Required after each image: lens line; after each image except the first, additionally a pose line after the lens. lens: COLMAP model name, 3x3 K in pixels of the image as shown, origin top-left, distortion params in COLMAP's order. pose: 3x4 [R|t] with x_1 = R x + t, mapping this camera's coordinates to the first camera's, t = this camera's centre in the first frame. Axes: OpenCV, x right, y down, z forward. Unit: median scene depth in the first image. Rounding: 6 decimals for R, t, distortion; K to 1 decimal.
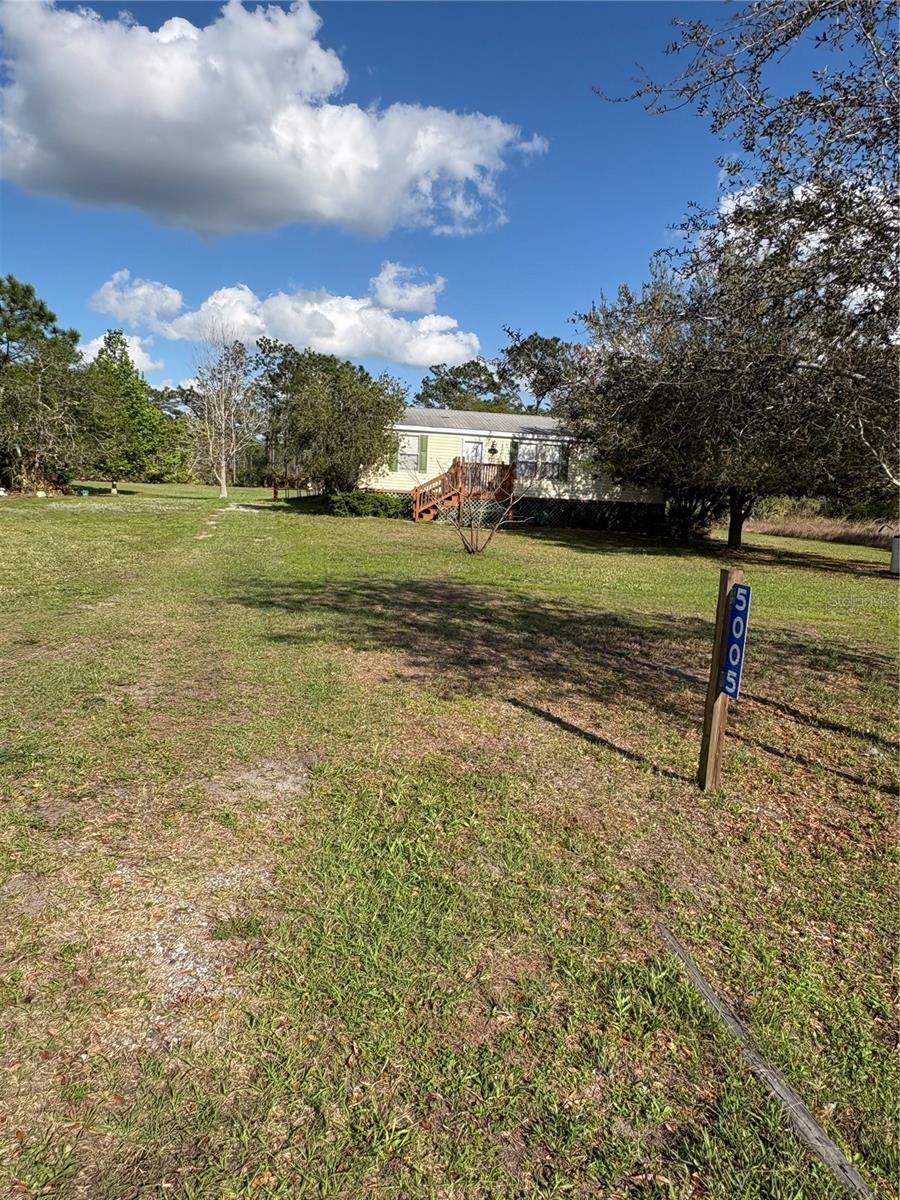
lens RADIAL K [[802.8, 0, 454.2], [0, 802.8, 603.5], [0, 0, 1]] dist [0.018042, 0.000619]
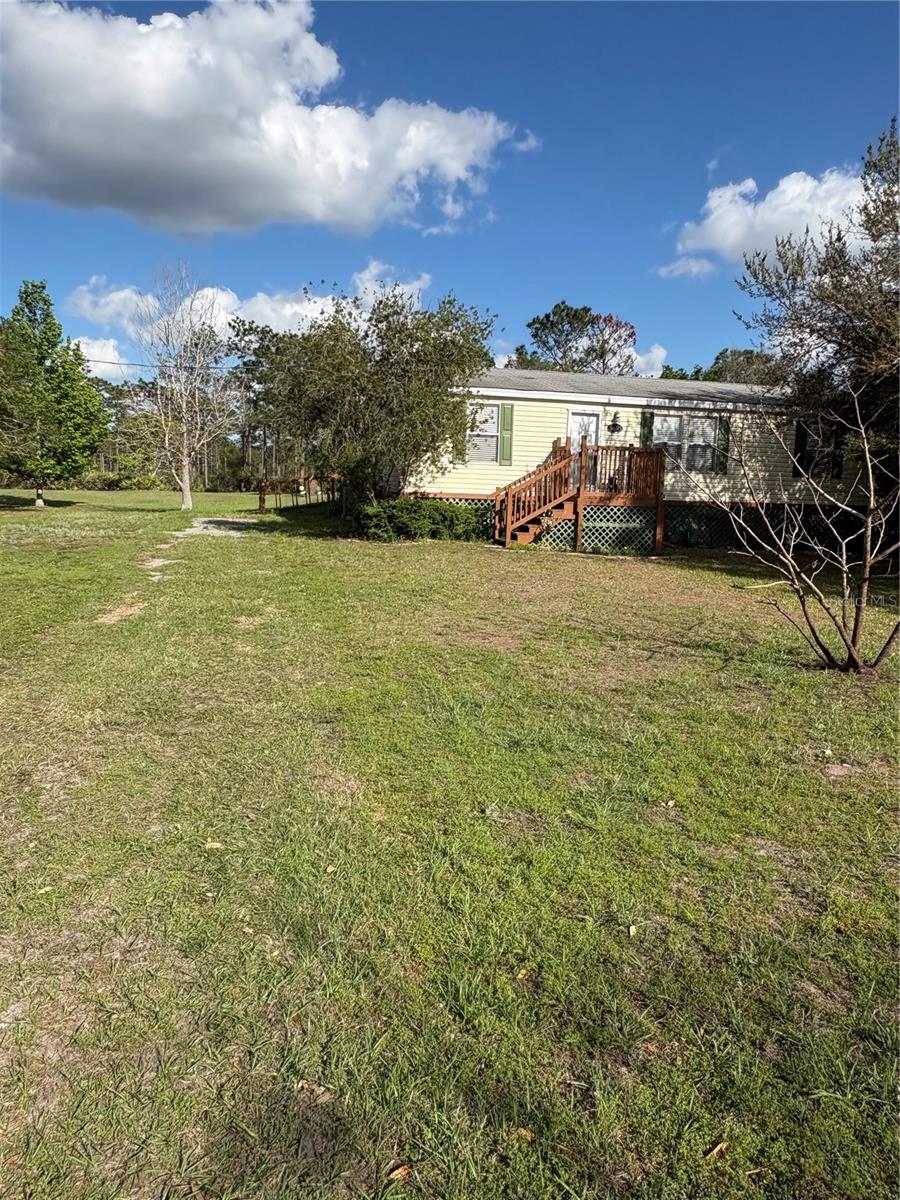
lens RADIAL K [[802.8, 0, 454.5], [0, 802.8, 592.2], [0, 0, 1]] dist [0.018042, 0.000619]
pose [[0.999307, -0.025431, 0.027170, -0.093999], [0.025780, 0.999589, -0.012566, -0.055955], [-0.026839, 0.013258, 0.999552, 0.369622]]
